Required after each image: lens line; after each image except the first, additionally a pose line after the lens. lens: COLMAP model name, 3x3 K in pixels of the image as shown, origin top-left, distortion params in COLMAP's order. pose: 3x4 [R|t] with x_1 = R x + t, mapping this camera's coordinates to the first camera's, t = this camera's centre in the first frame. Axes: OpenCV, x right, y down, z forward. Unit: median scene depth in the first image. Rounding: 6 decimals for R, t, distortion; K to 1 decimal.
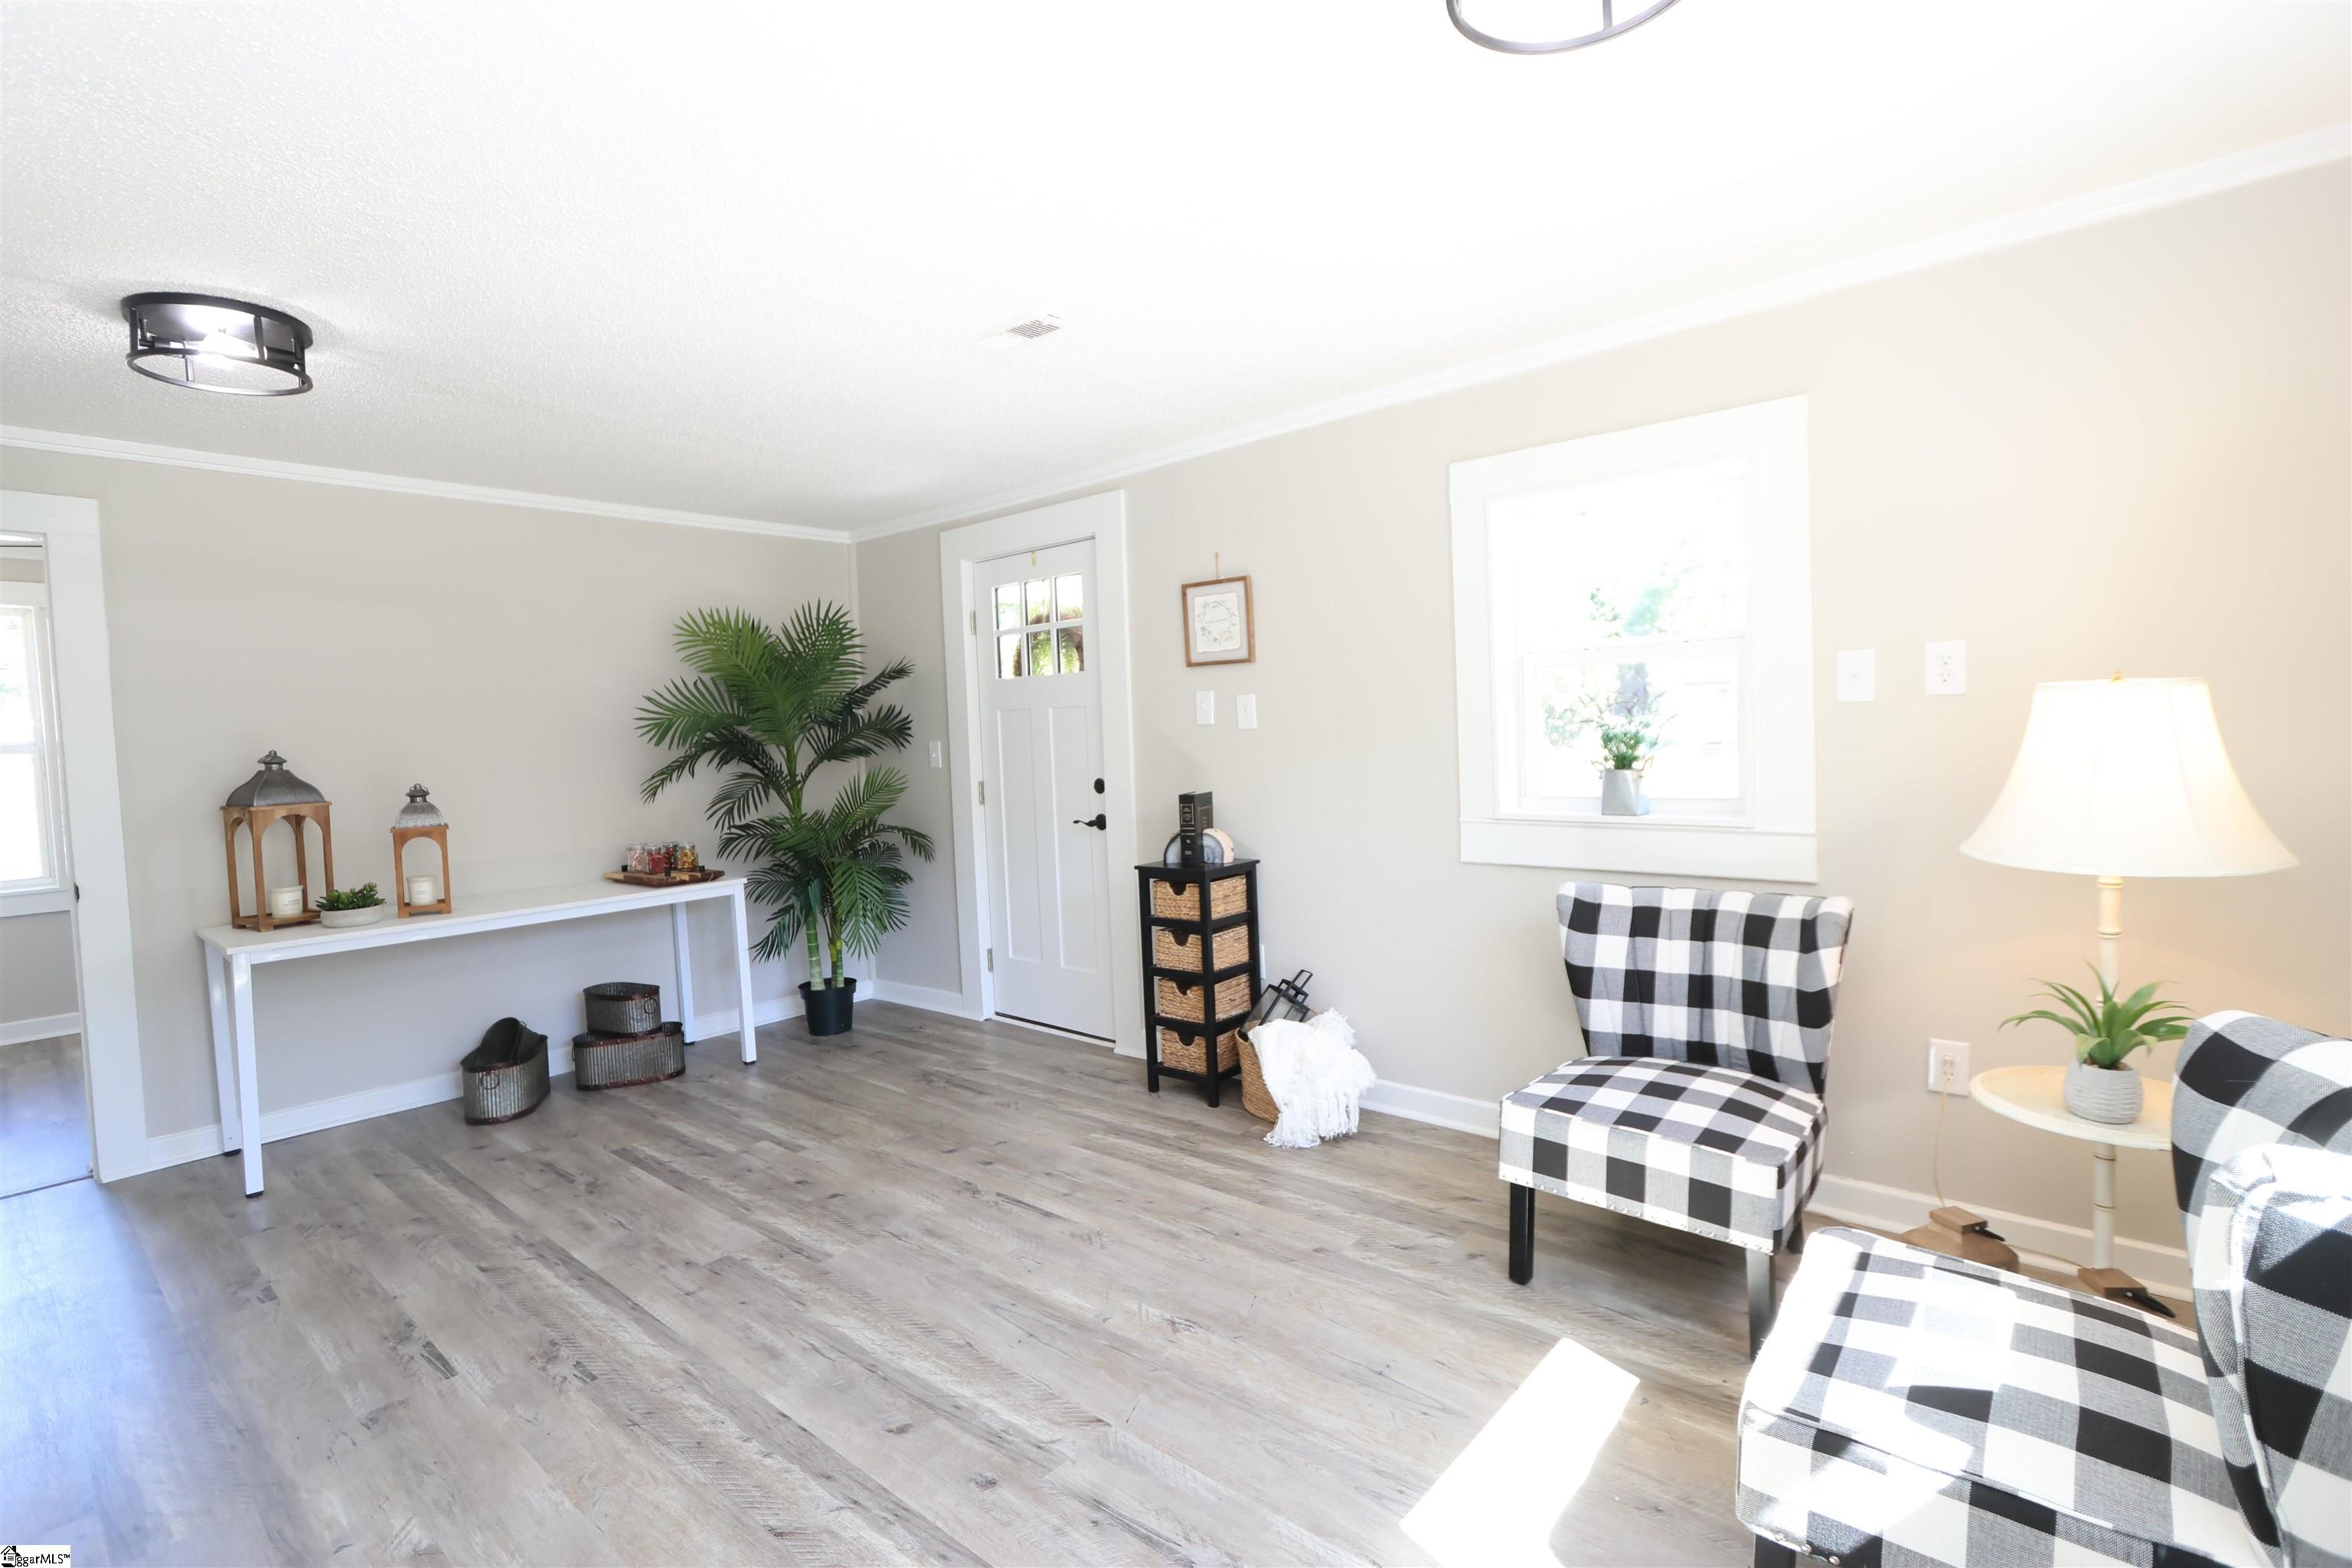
lens RADIAL K [[1071.4, 0, 1176.4], [0, 1071.4, 781.3], [0, 0, 1]] dist [-0.016756, 0.001441]
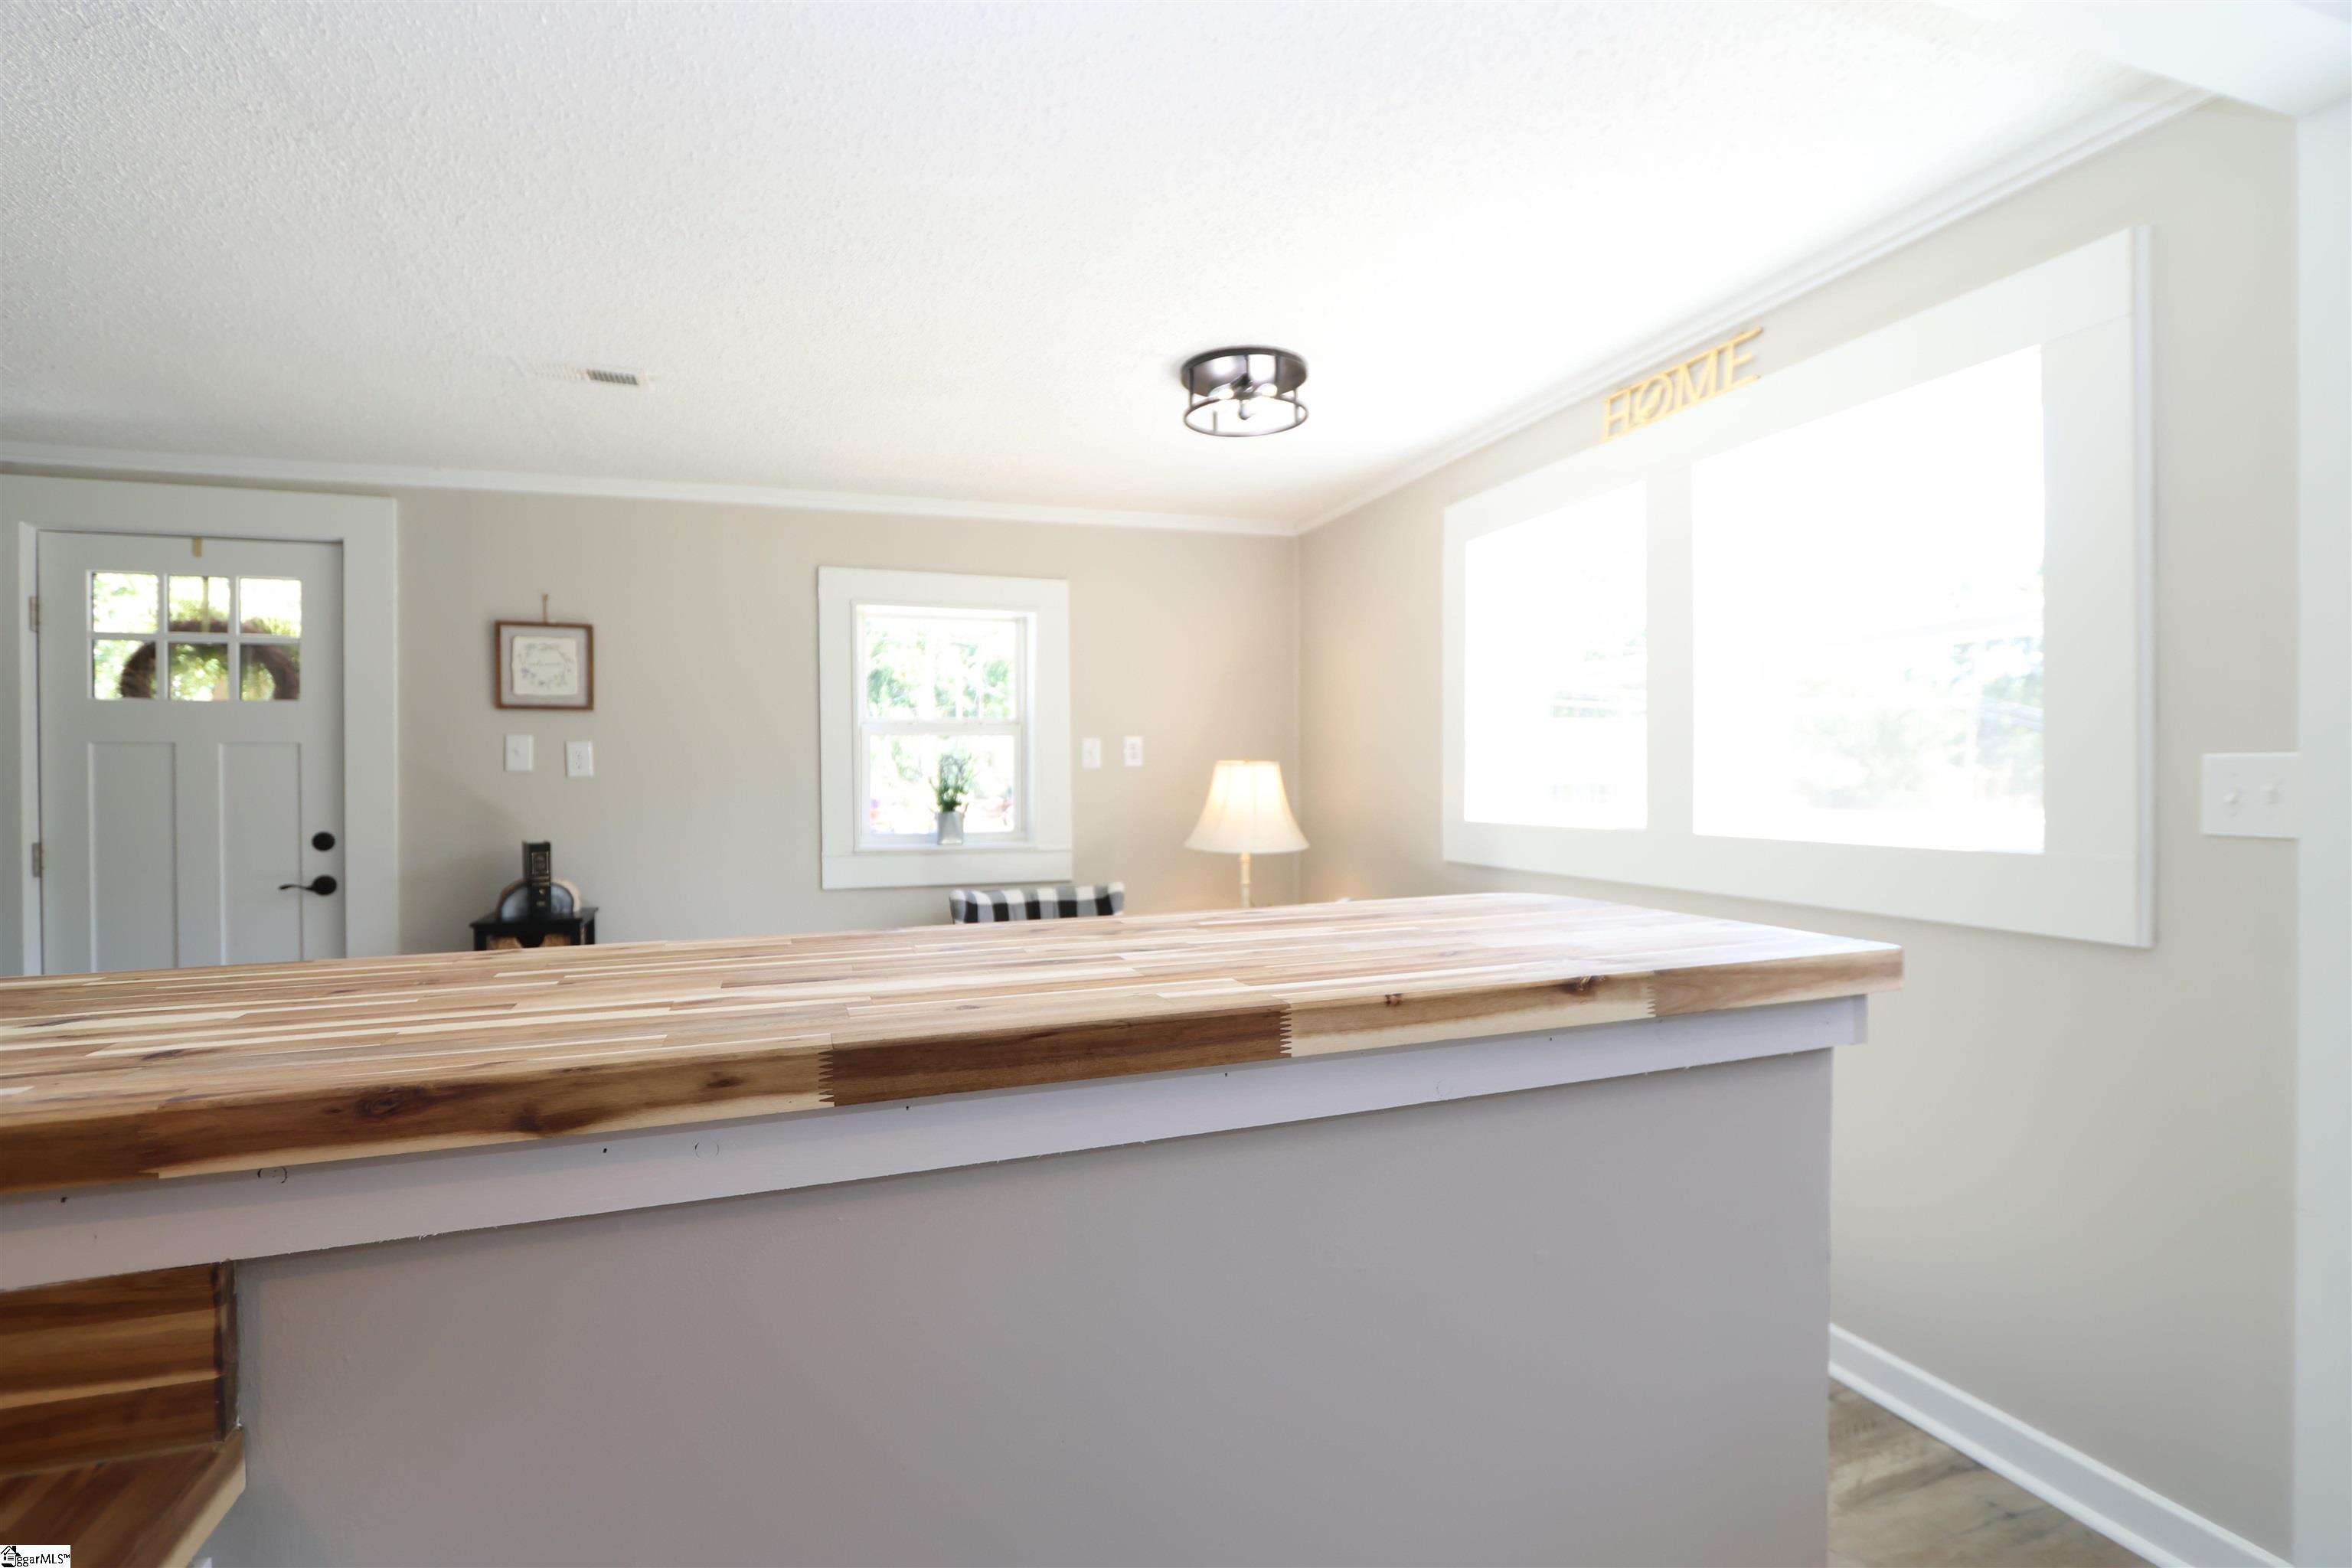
lens RADIAL K [[1085.3, 0, 1176.0], [0, 1085.3, 784.0], [0, 0, 1]] dist [-0.016213, 0.000608]
pose [[0.496981, 0.023740, 0.867436, -0.625940], [0.031023, 0.998501, -0.045101, 0.024065], [-0.867206, 0.049325, 0.495500, 0.031719]]
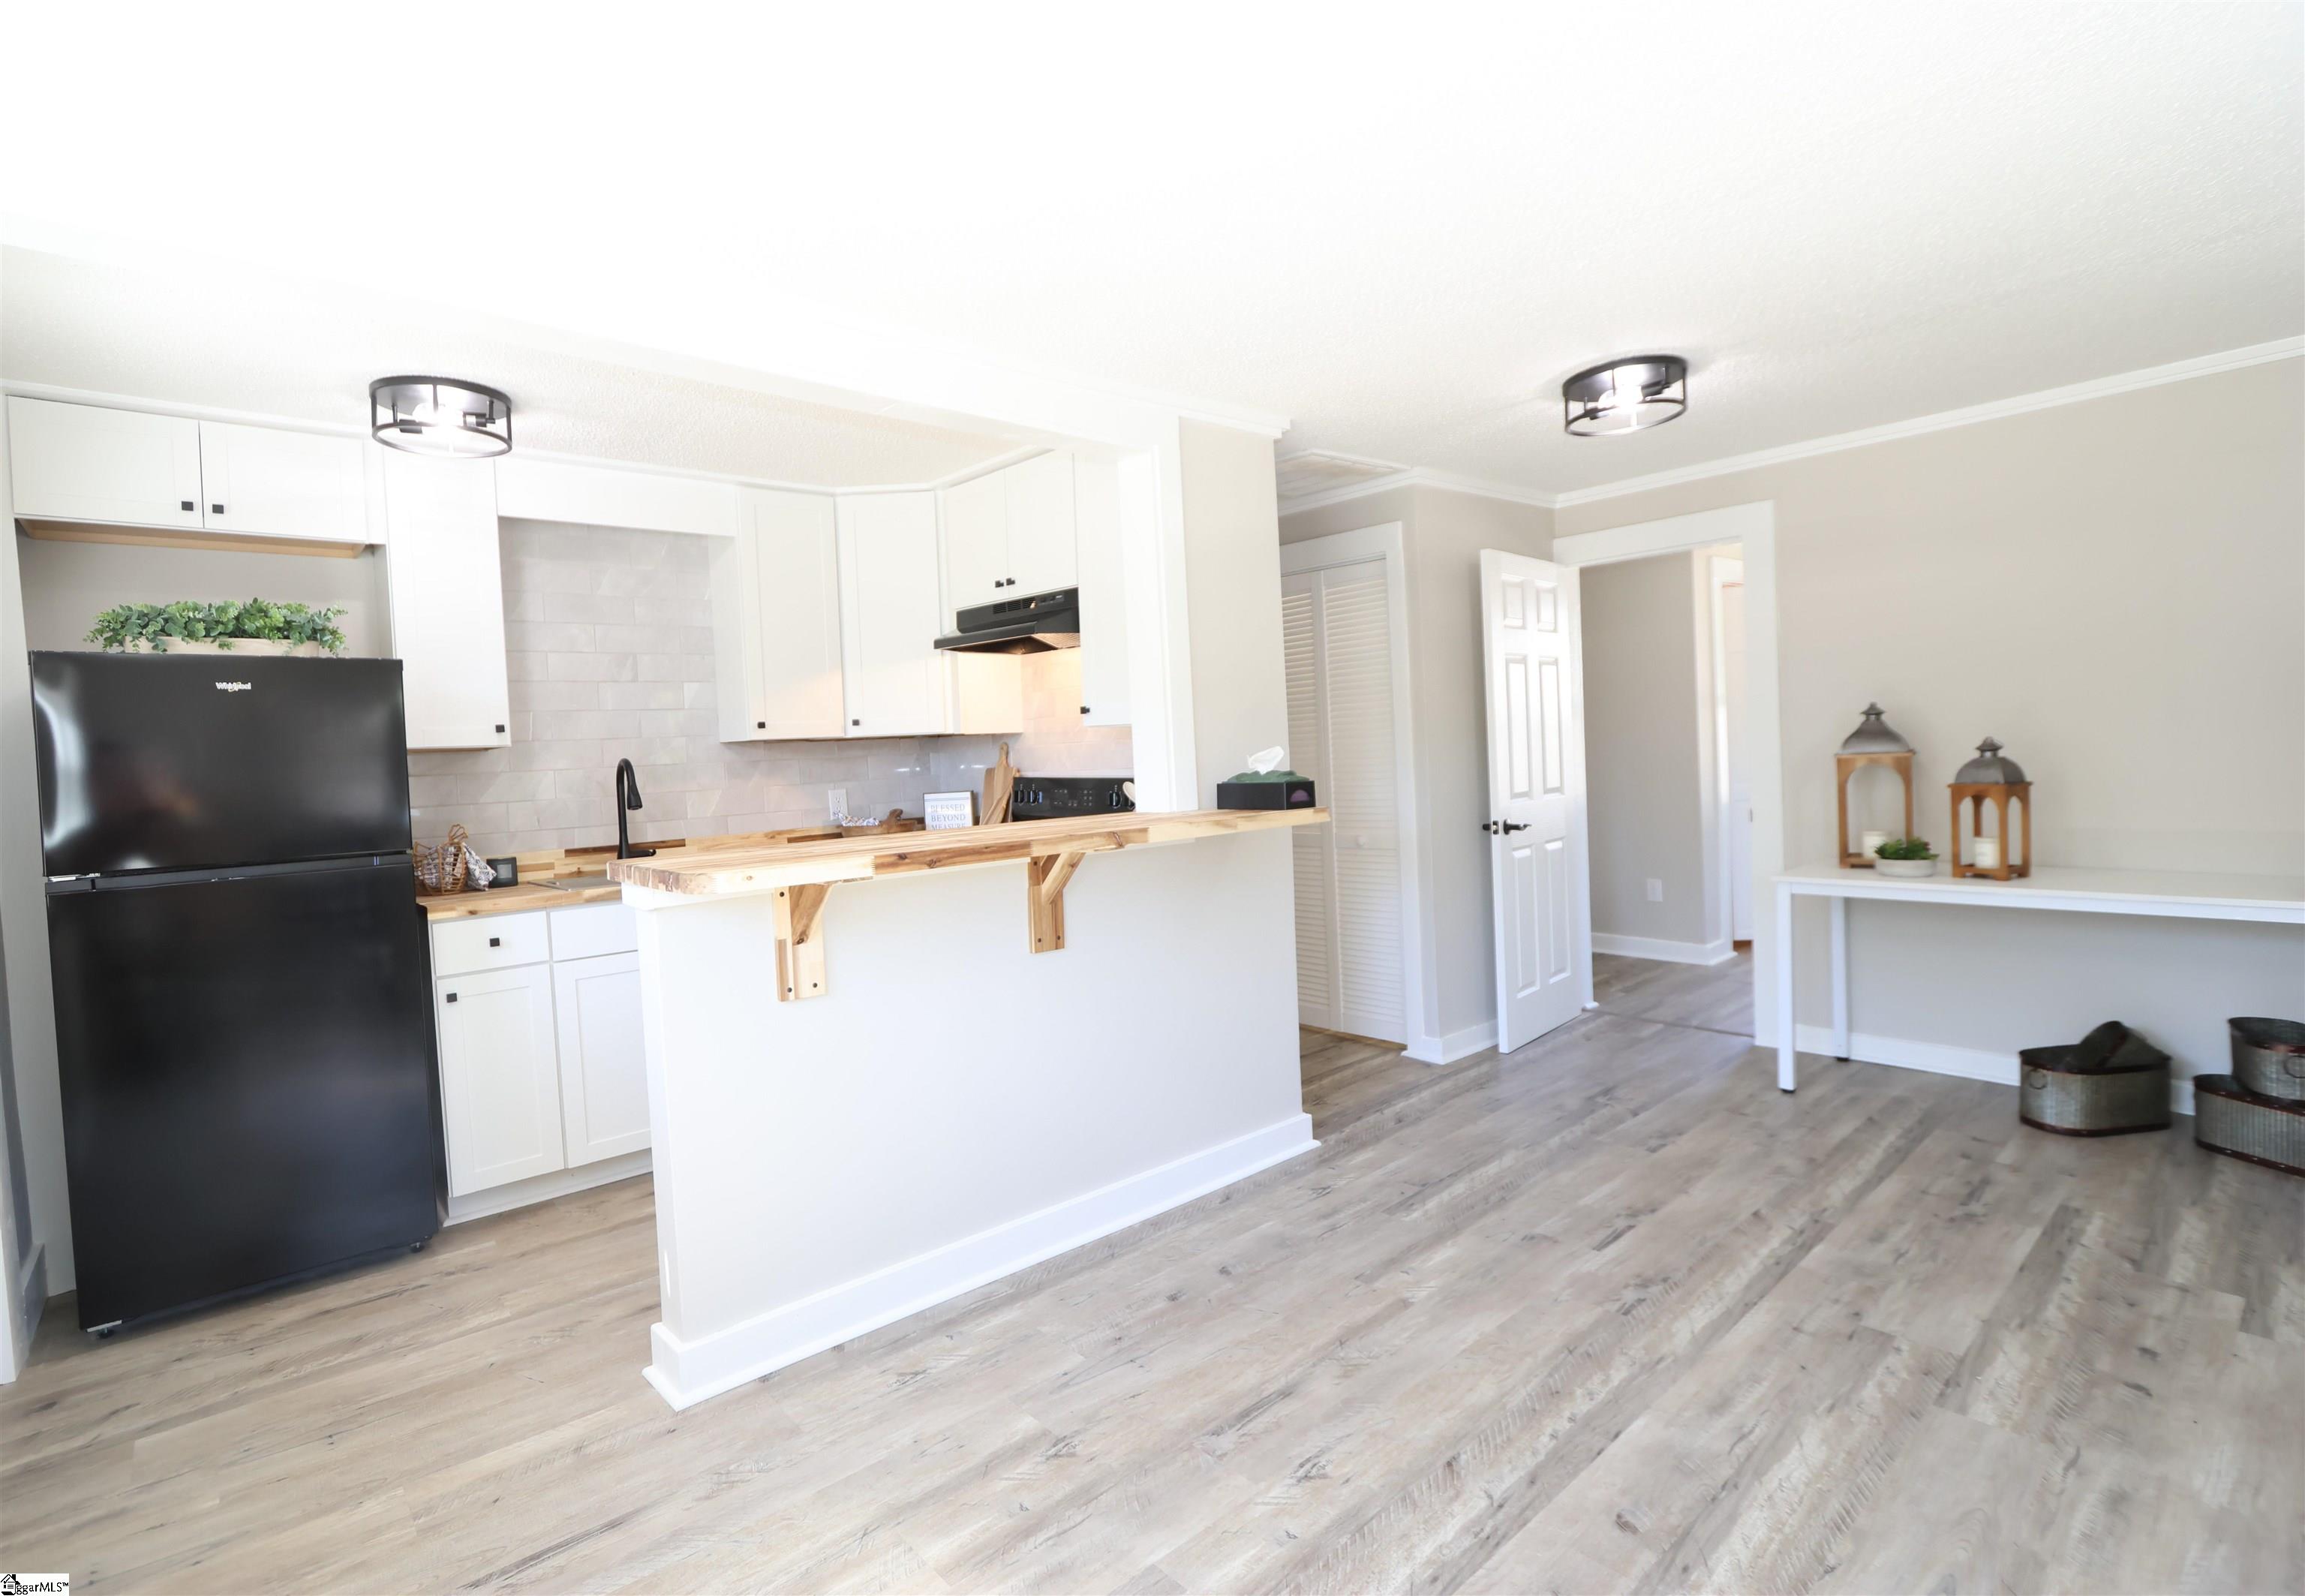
lens RADIAL K [[1095.9, 0, 1101.7], [0, 1095.9, 785.5], [0, 0, 1]] dist [-0.015690, 0.001084]
pose [[-0.163748, 0.076048, -0.983567, 0.391784], [0.008196, 0.997095, 0.075730, -0.038309], [0.986468, 0.004339, -0.163896, 0.445310]]
